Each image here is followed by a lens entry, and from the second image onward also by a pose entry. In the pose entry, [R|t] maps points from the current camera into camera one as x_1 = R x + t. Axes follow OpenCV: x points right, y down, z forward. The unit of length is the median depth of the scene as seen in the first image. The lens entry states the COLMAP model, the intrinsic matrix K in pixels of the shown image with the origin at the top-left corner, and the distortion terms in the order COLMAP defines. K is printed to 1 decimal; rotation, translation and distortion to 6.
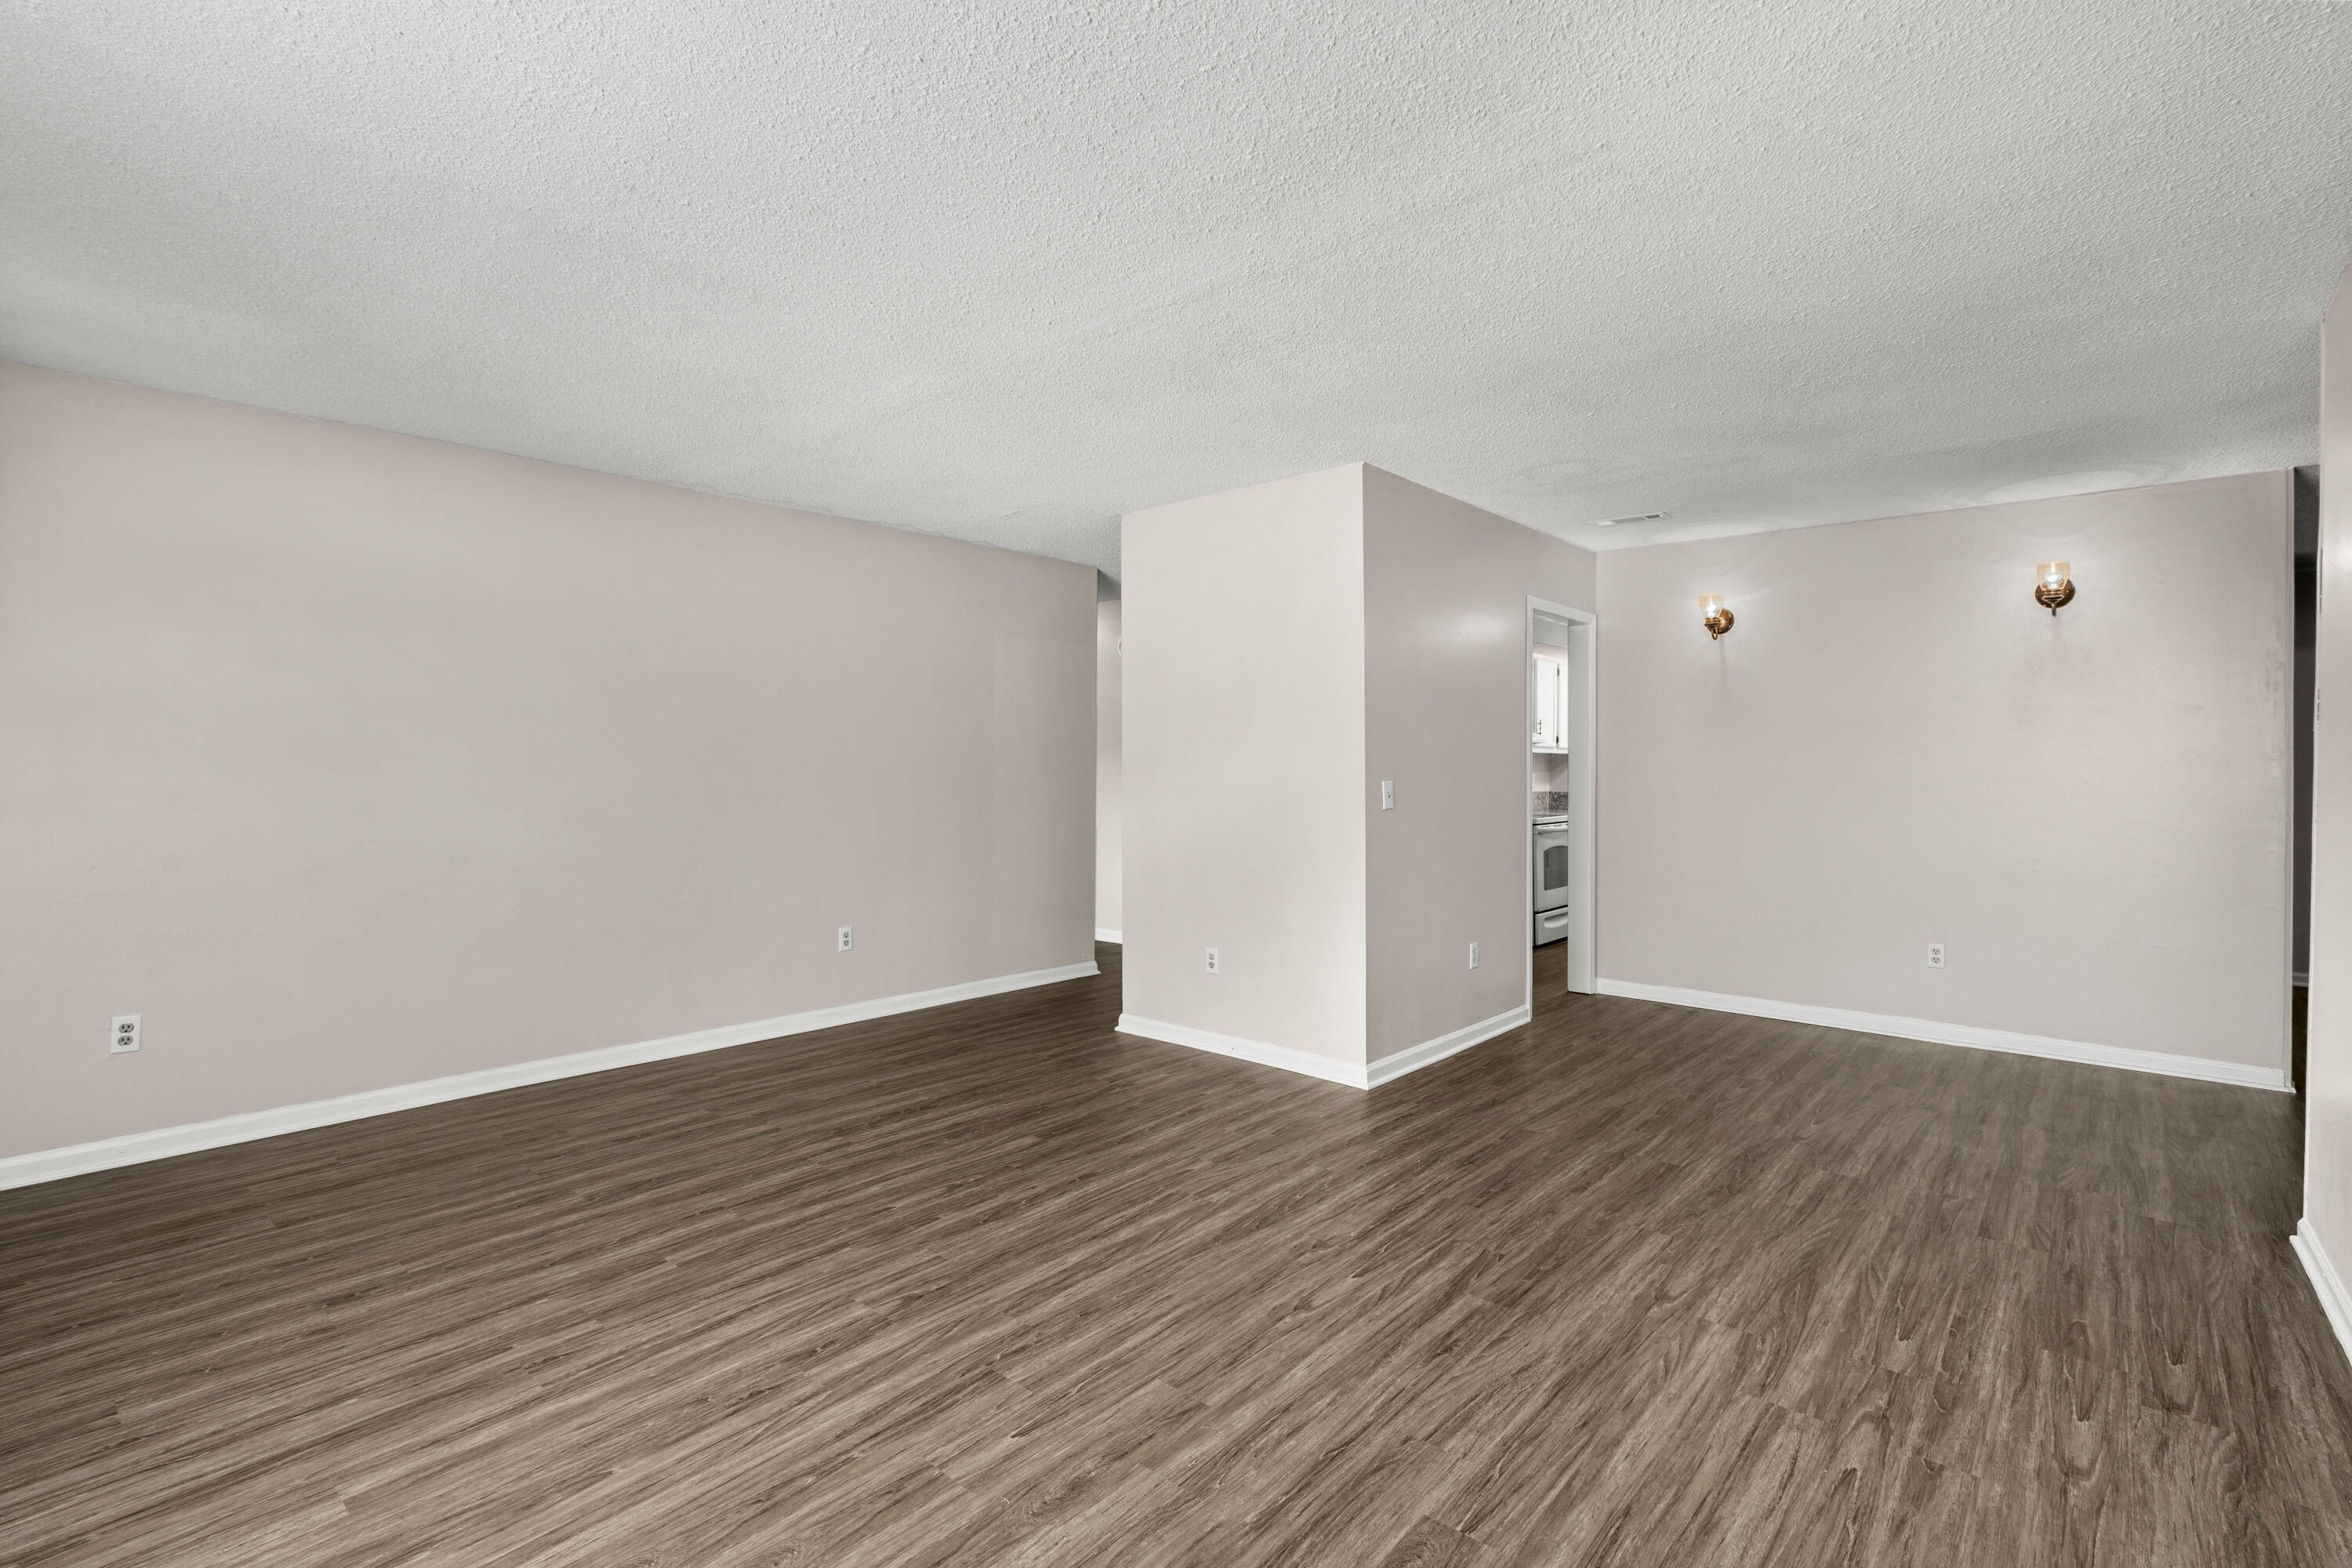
lens RADIAL K [[1090.7, 0, 1158.1], [0, 1090.7, 774.3], [0, 0, 1]] dist [0.000277, 0.000253]
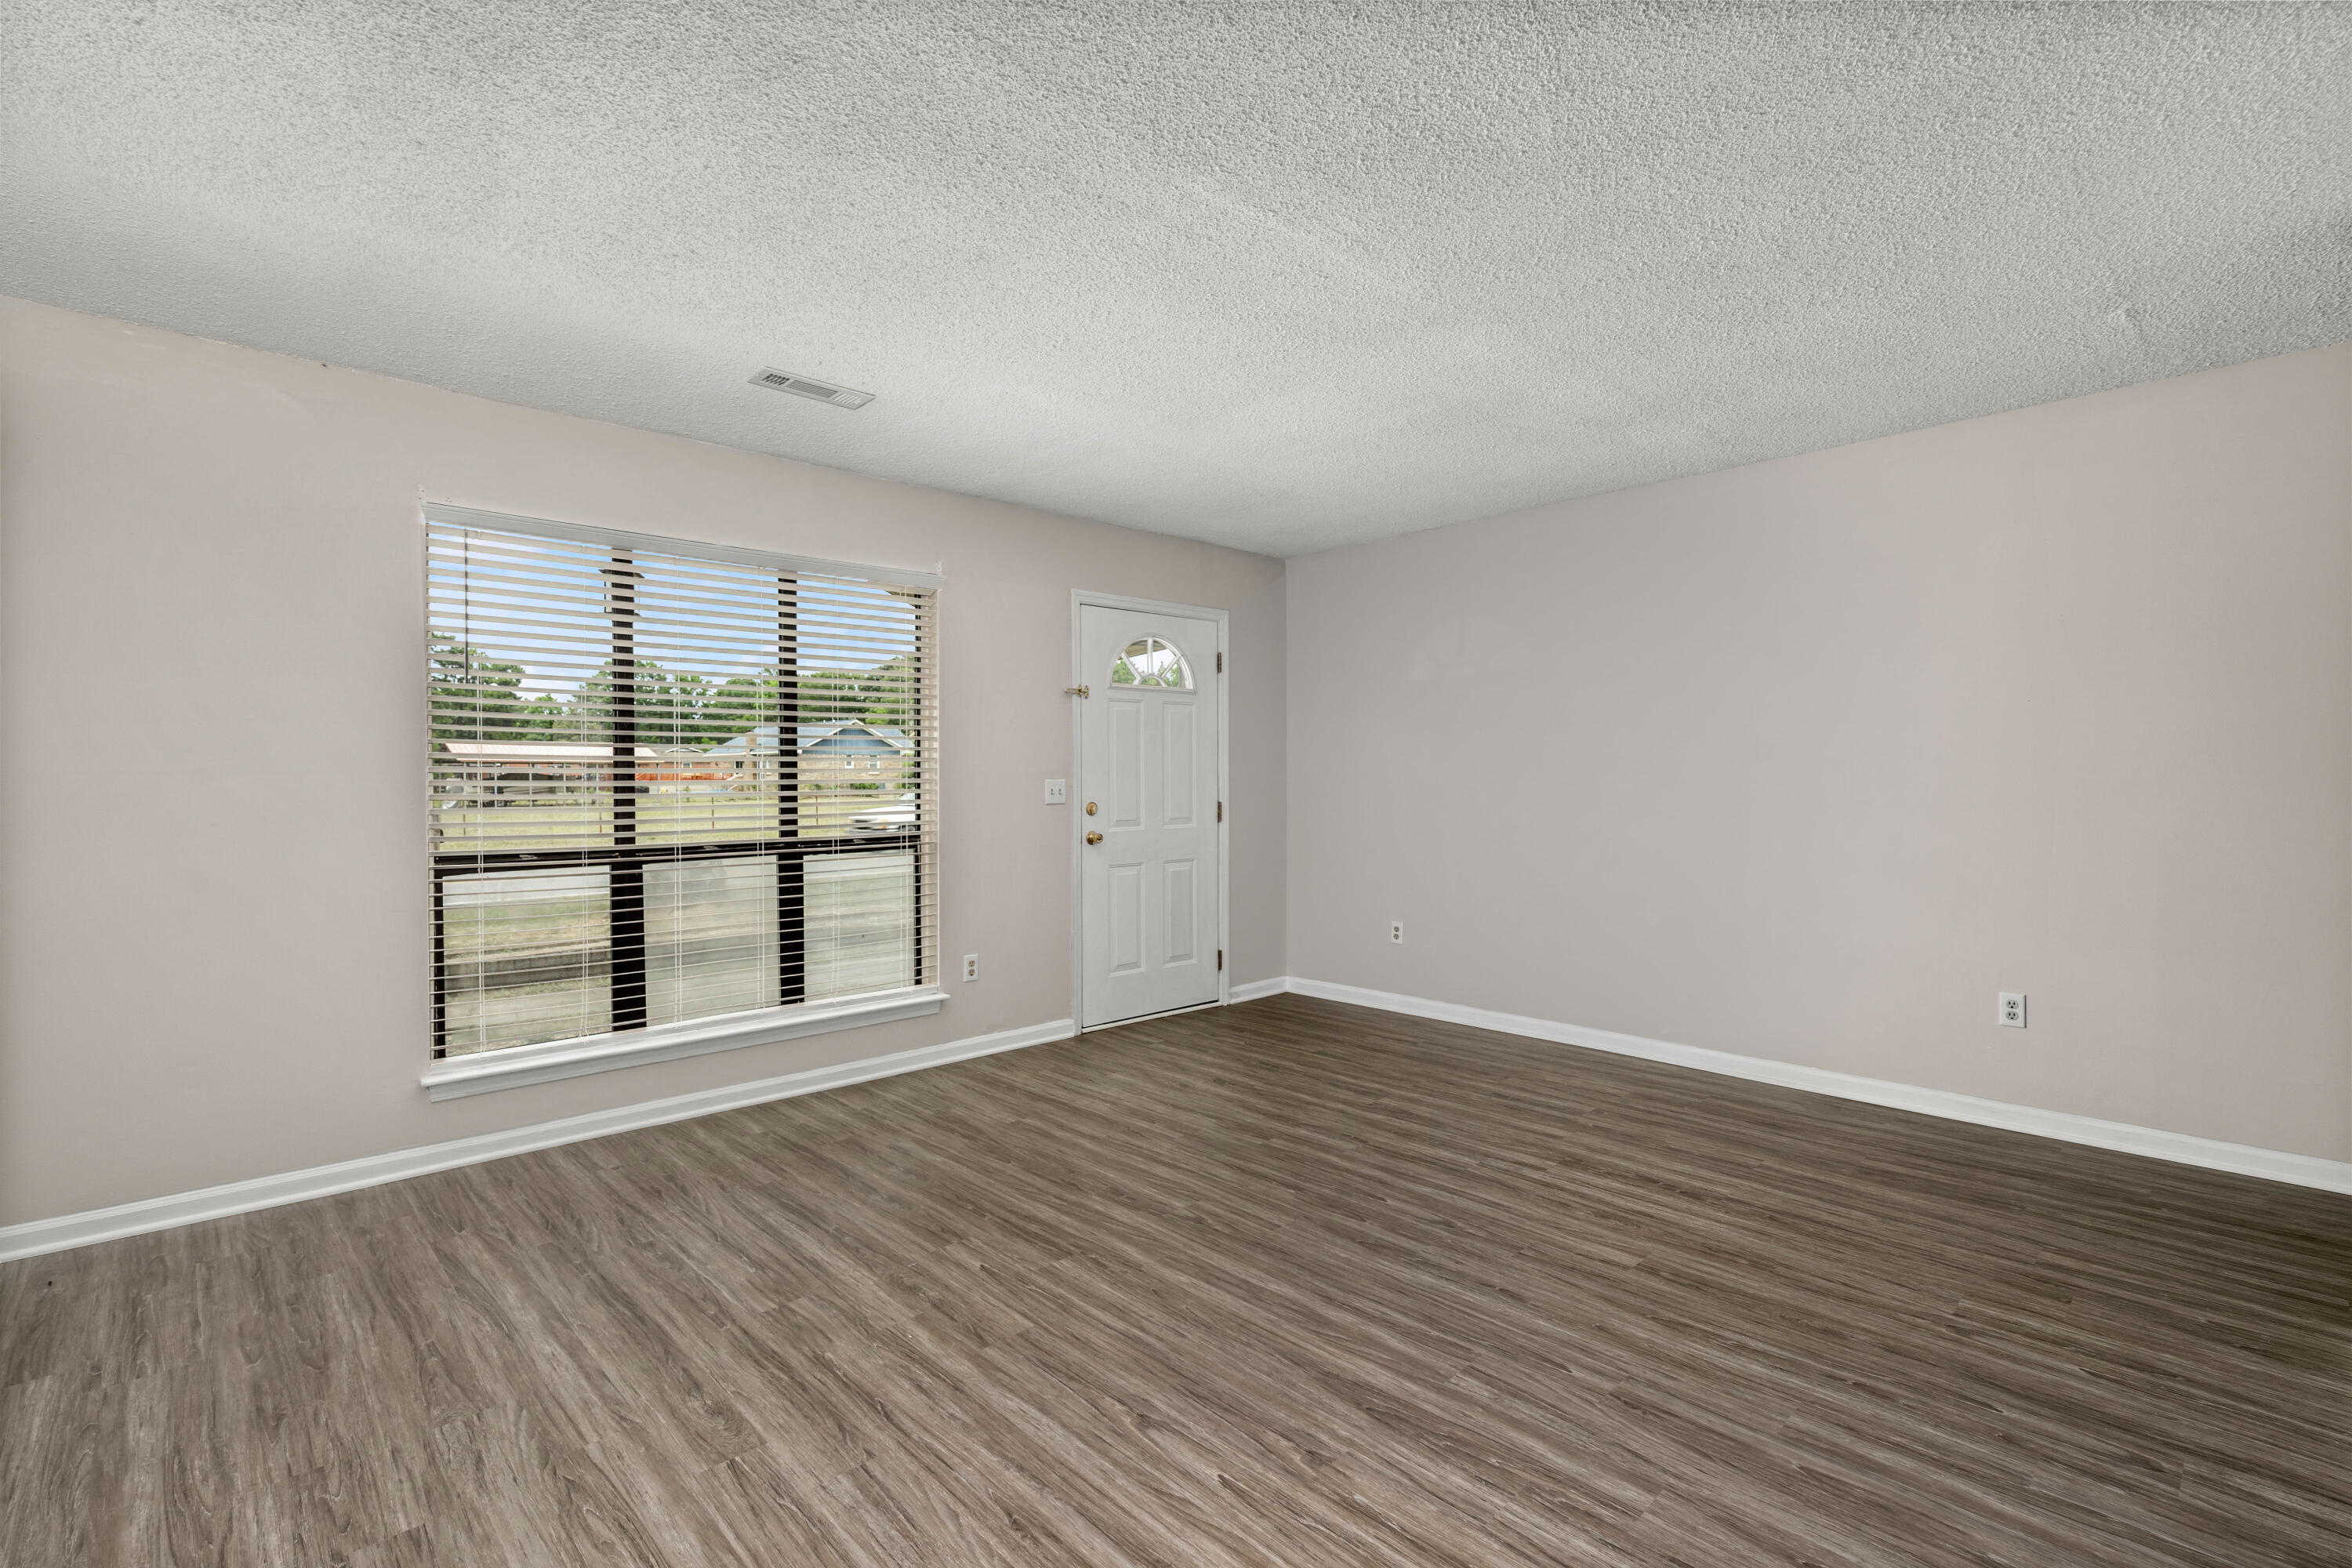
lens RADIAL K [[1056.5, 0, 1166.4], [0, 1056.5, 767.4], [0, 0, 1]] dist [-0.001439, 0.000186]
pose [[-0.100458, -0.011645, -0.994873, 0.773677], [-0.000446, 0.999932, -0.011659, 0.007401], [0.994941, -0.000728, -0.100456, 0.919053]]
